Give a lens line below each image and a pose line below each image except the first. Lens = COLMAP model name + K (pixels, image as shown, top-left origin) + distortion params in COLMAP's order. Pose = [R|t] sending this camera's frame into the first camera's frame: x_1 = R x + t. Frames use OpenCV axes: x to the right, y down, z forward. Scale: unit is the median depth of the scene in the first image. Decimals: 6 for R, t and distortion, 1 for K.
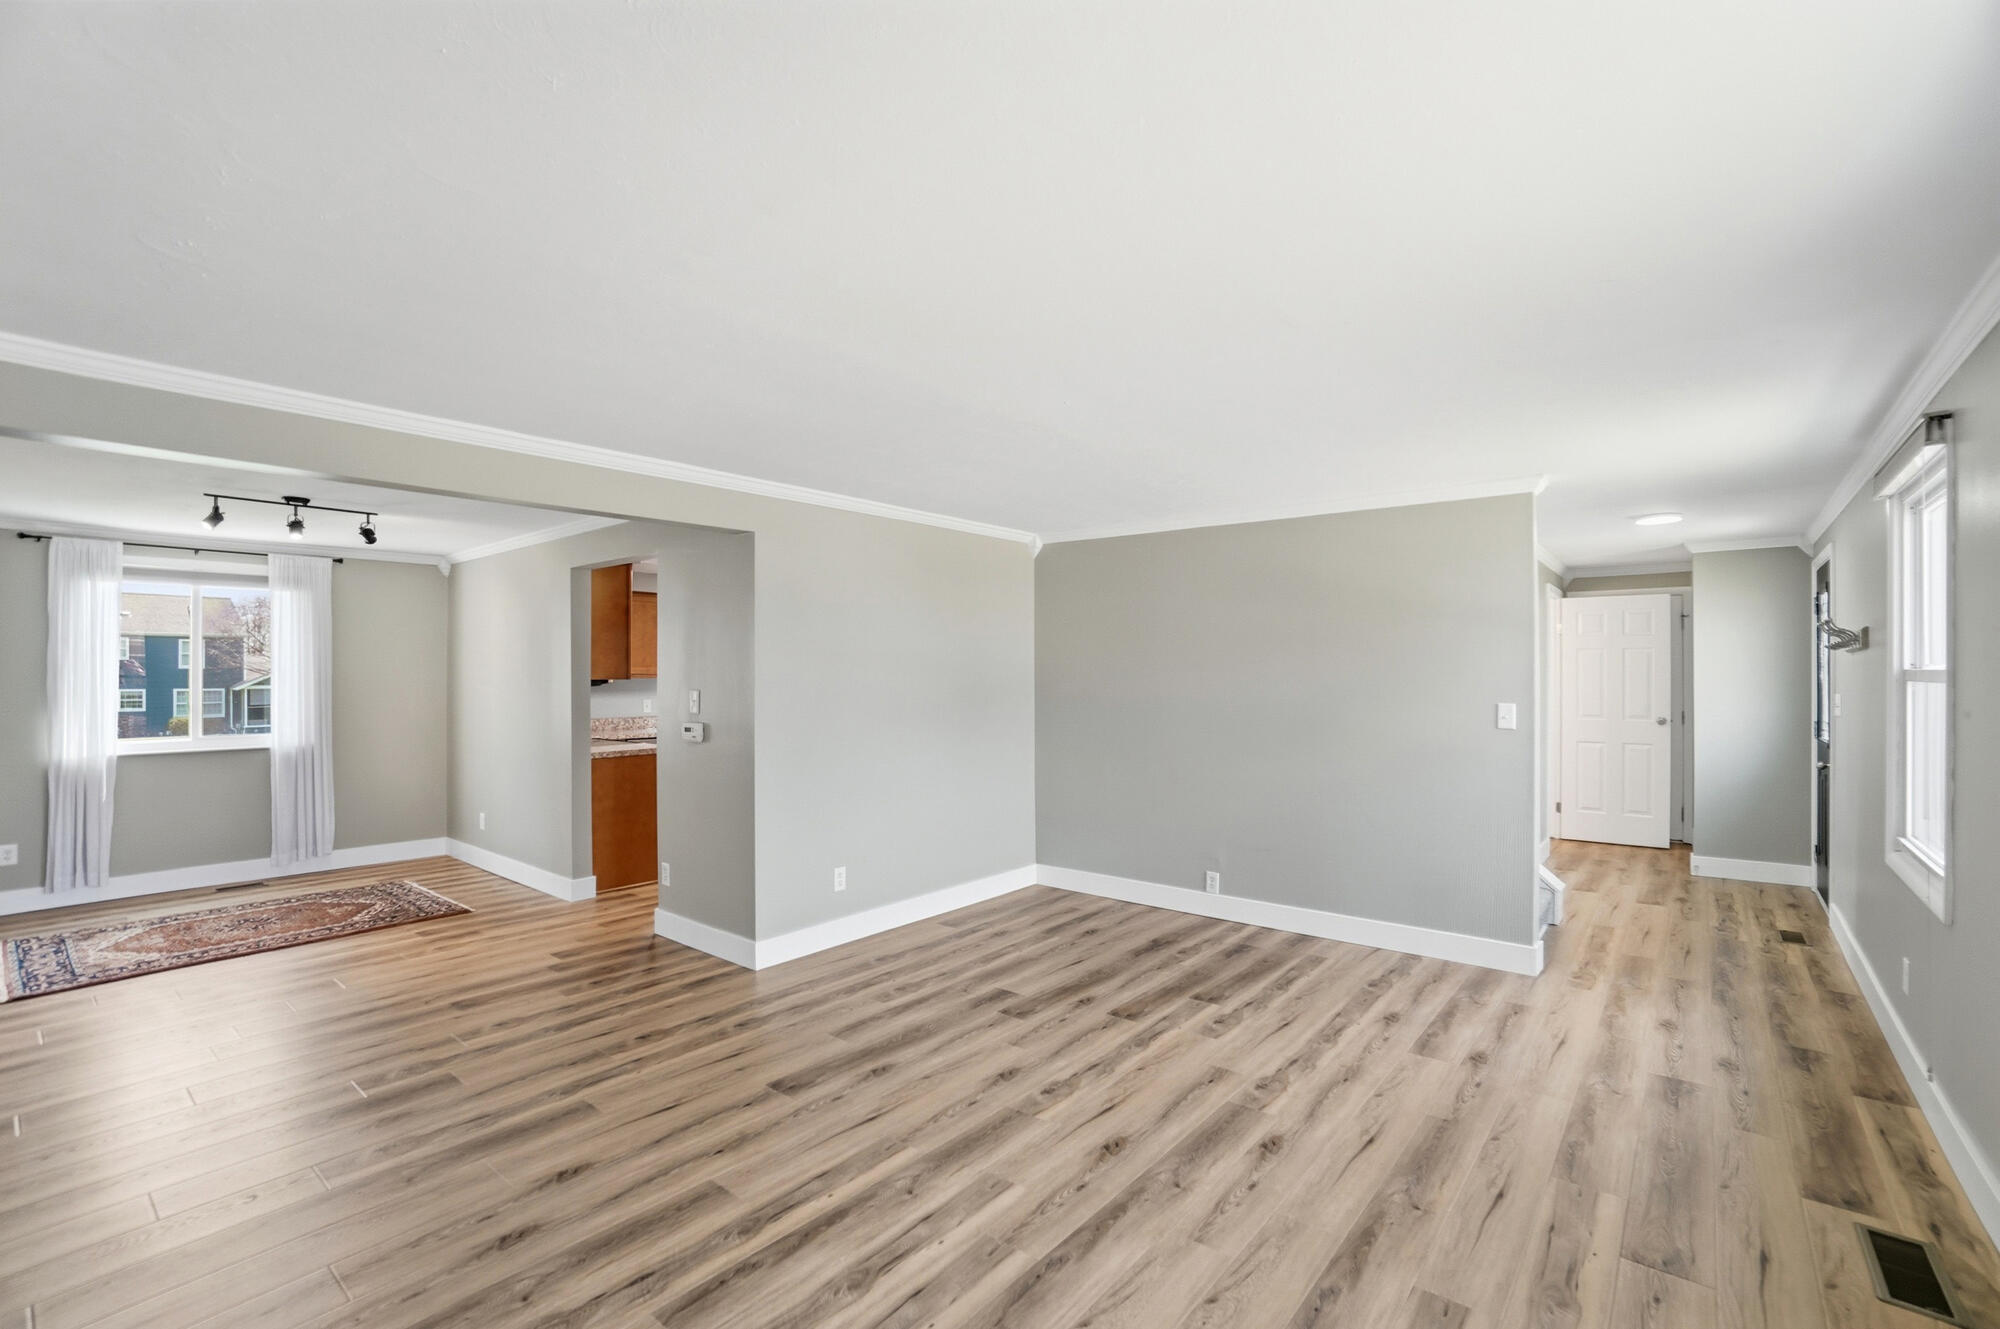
lens RADIAL K [[883.8, 0, 1024.2], [0, 883.8, 686.1], [0, 0, 1]] dist [-0.045876, 0.014662]
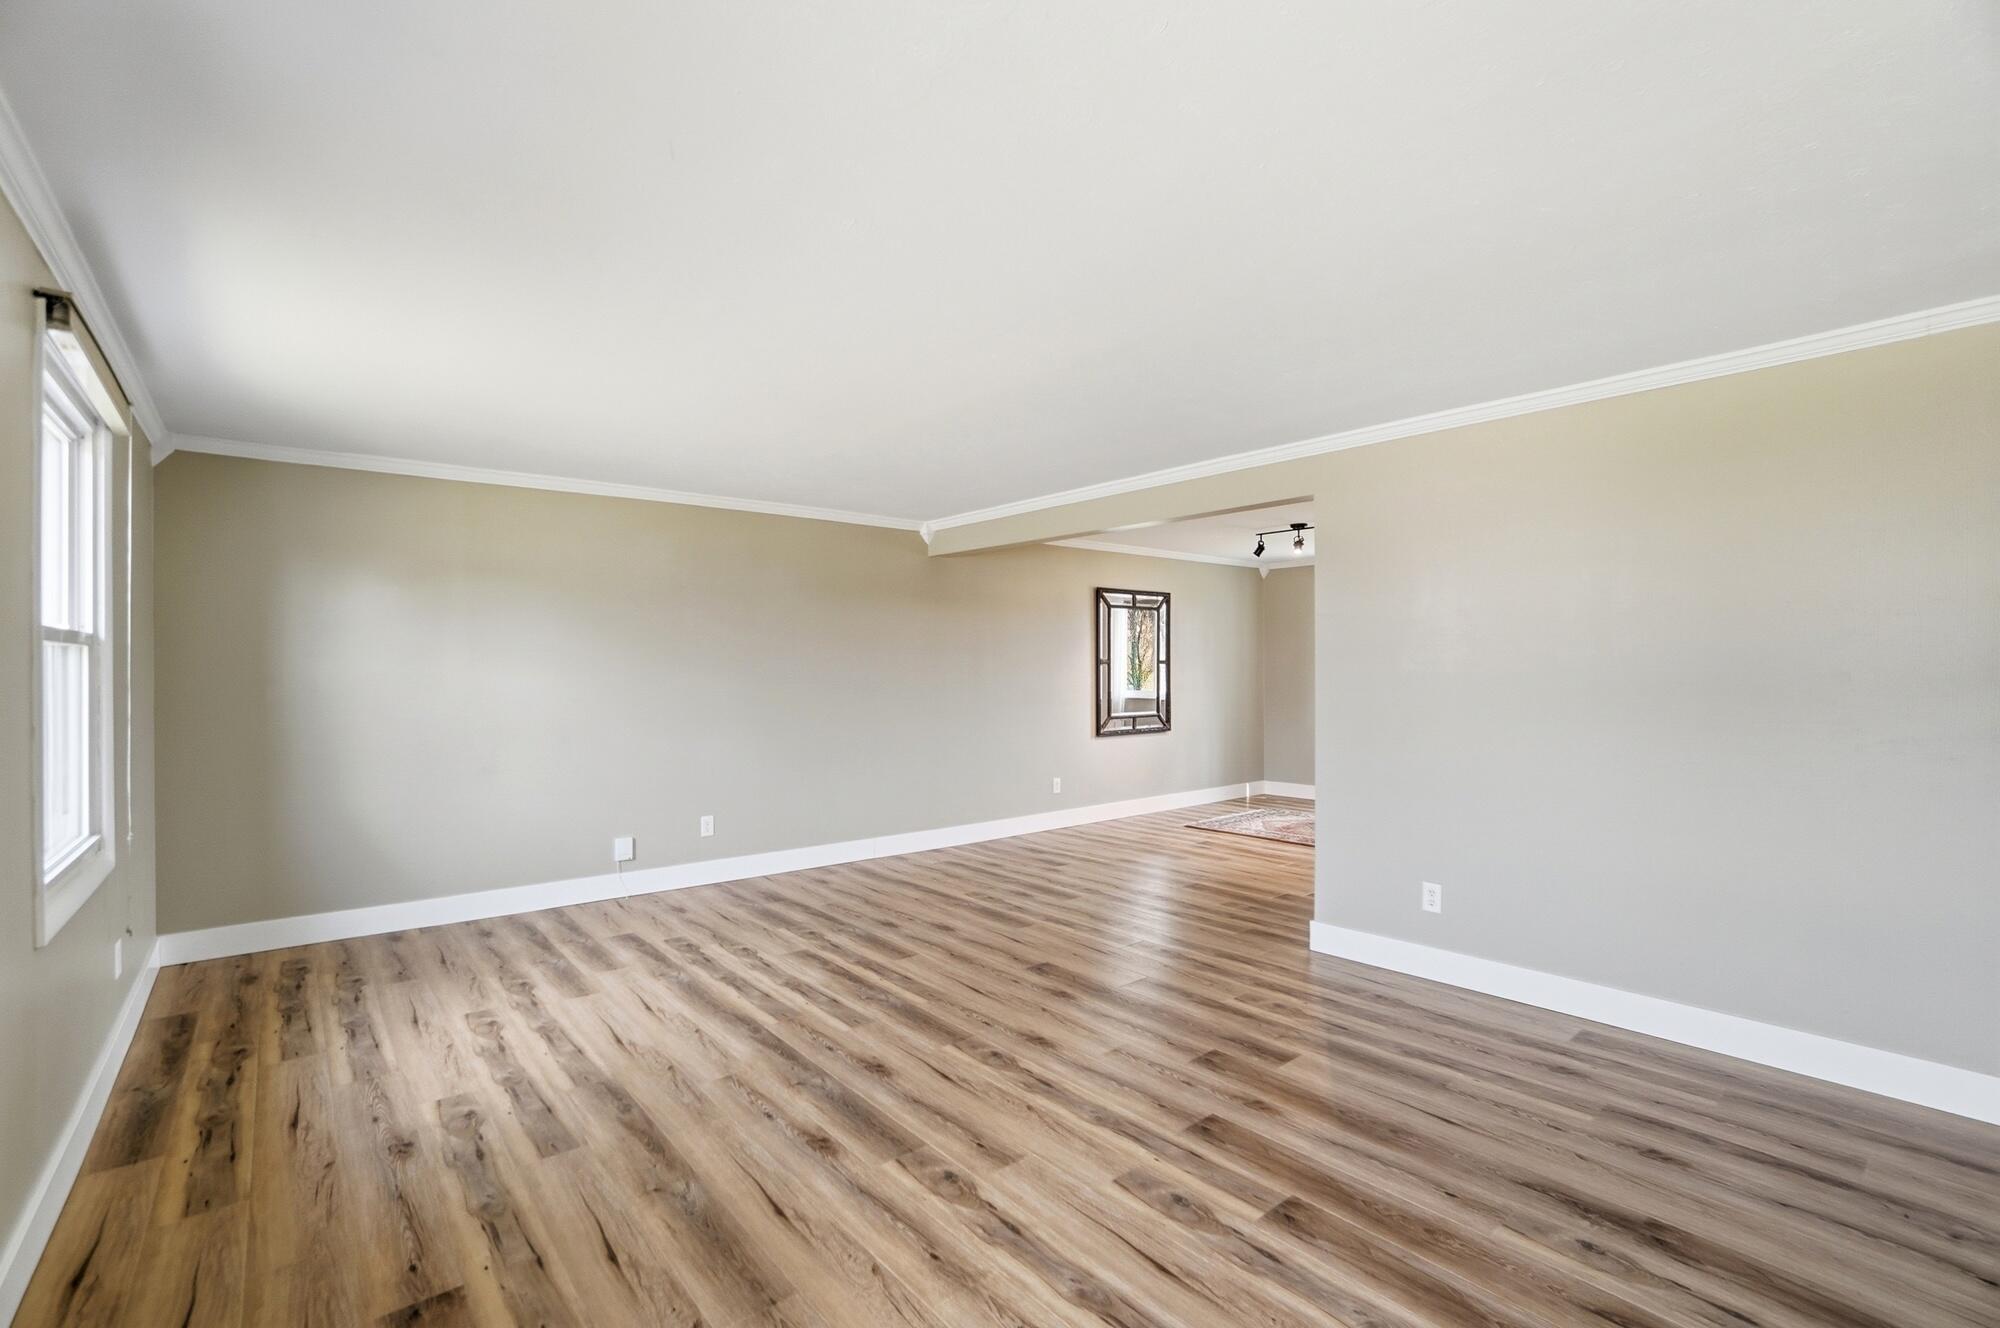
lens RADIAL K [[883.8, 0, 948.2], [0, 883.8, 664.6], [0, 0, 1]] dist [-0.045876, 0.014662]
pose [[-0.246459, -0.004303, -0.969144, 0.890017], [-0.003833, 0.999987, -0.003465, 0.023045], [0.969146, 0.002860, -0.246473, 1.058956]]
